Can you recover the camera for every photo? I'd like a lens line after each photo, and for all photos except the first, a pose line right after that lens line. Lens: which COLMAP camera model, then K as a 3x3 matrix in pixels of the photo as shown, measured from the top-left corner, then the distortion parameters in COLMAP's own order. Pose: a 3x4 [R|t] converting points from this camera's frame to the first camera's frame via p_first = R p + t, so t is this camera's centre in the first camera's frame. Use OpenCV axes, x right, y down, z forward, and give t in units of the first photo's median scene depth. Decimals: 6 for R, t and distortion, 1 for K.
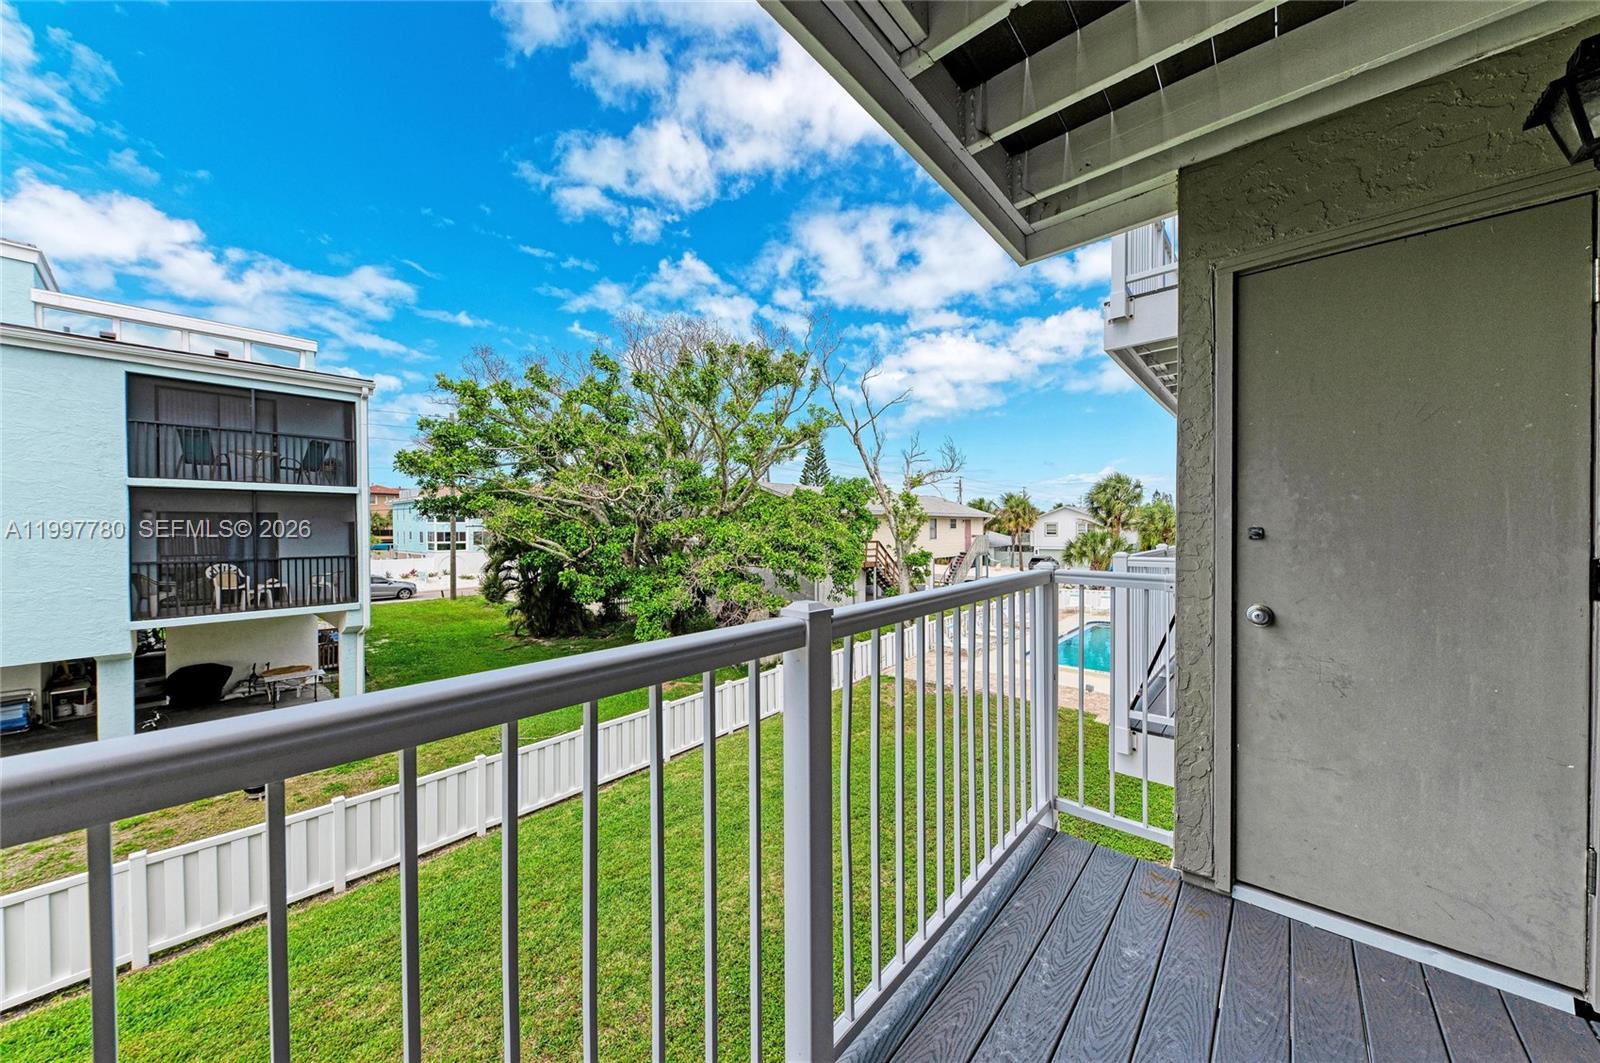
lens RADIAL K [[548.1, 0, 800.0], [0, 548.1, 531.5], [0, 0, 1]] dist [0.000504, 0.000014]
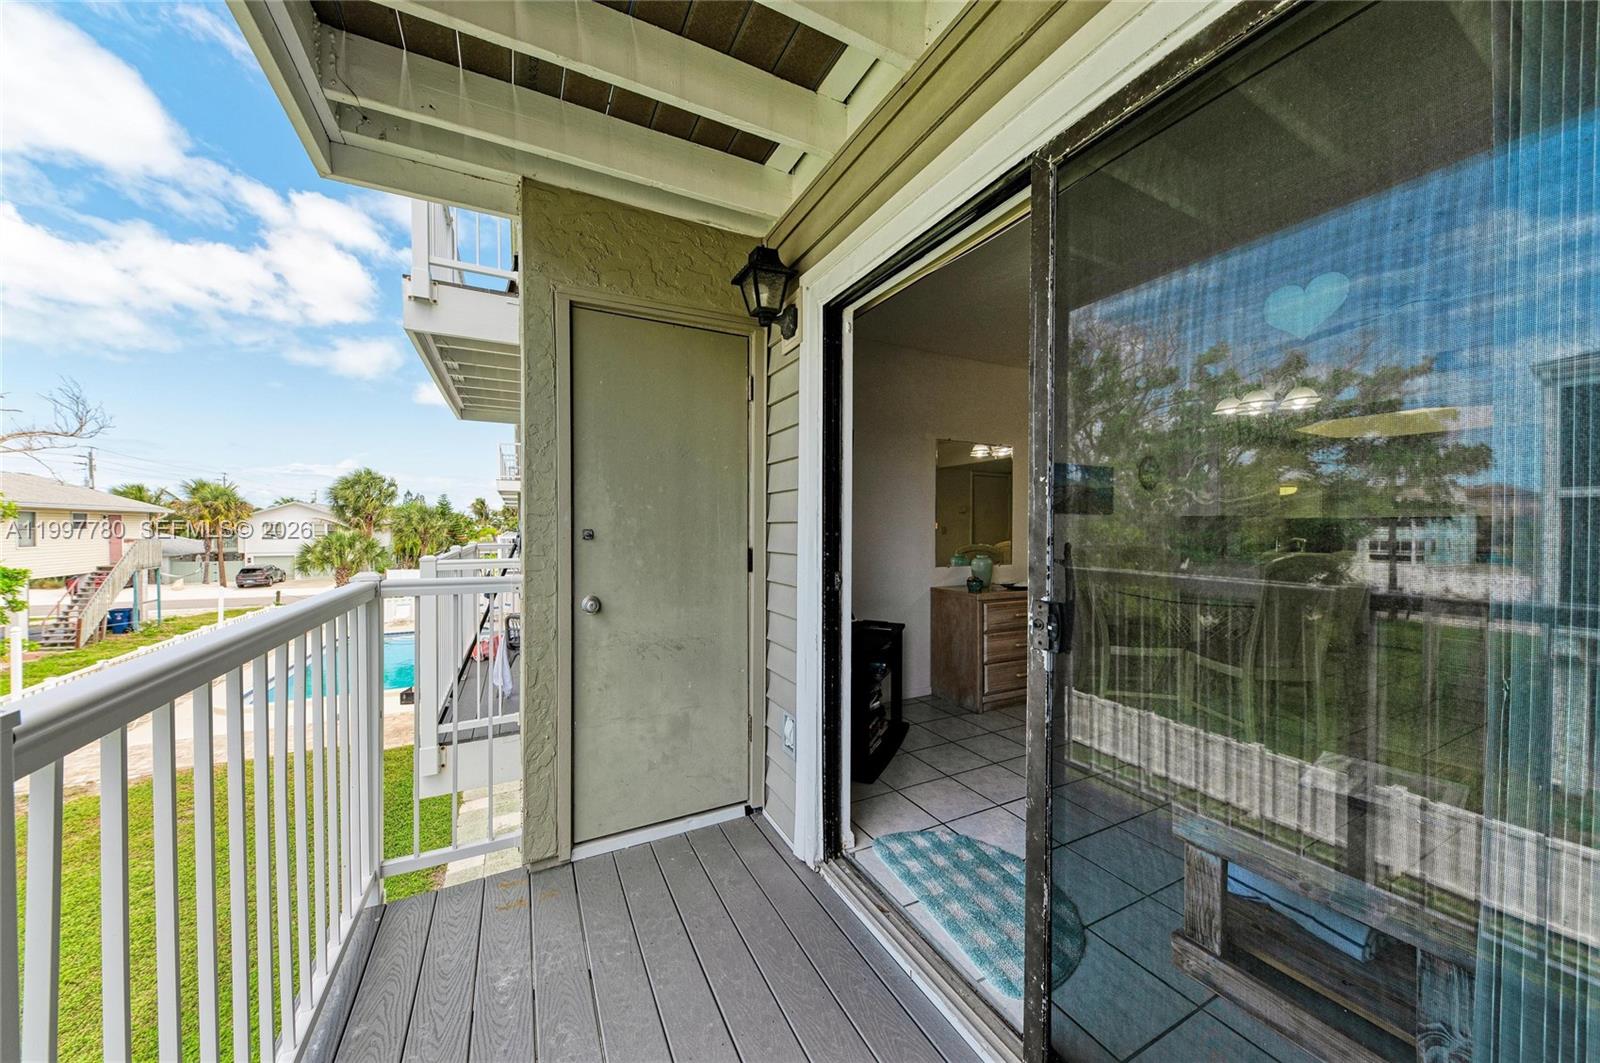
lens RADIAL K [[548.1, 0, 800.4], [0, 548.1, 534.0], [0, 0, 1]] dist [0.006900, -0.000064]
pose [[0.362001, -0.003890, 0.932170, -0.068630], [0.002377, 0.999992, 0.003250, -0.000219], [-0.932175, 0.001039, 0.362007, 0.134695]]
